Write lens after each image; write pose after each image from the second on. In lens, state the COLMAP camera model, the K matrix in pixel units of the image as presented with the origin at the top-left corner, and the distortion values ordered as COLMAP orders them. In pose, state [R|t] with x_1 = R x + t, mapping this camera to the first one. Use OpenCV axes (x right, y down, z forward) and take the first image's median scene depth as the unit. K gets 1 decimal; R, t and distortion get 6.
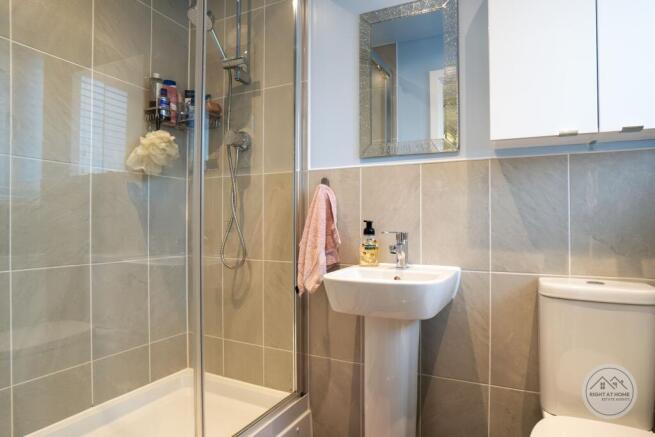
lens RADIAL K [[394.0, 0, 327.5], [0, 394.0, 218.5], [0, 0, 1]] dist [0.000593, -0.000077]
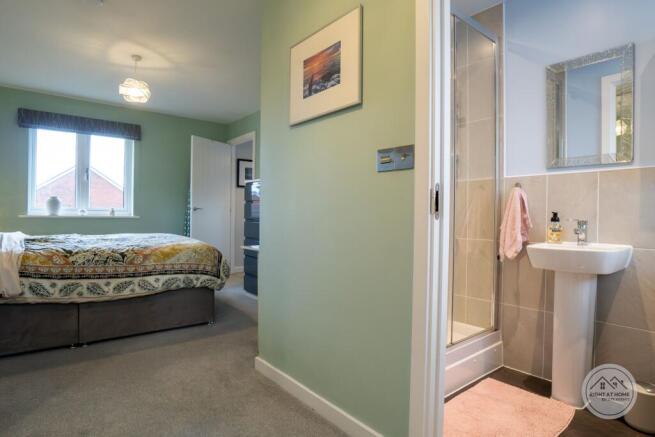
lens RADIAL K [[352.5, 0, 327.5], [0, 352.5, 218.5], [0, 0, 1]] dist [-0.034594, 0.026515]
pose [[0.922354, 0.008350, -0.386257, -0.169454], [0.000561, 0.999736, 0.022951, -0.000855], [0.386347, -0.021385, 0.922106, -0.513659]]
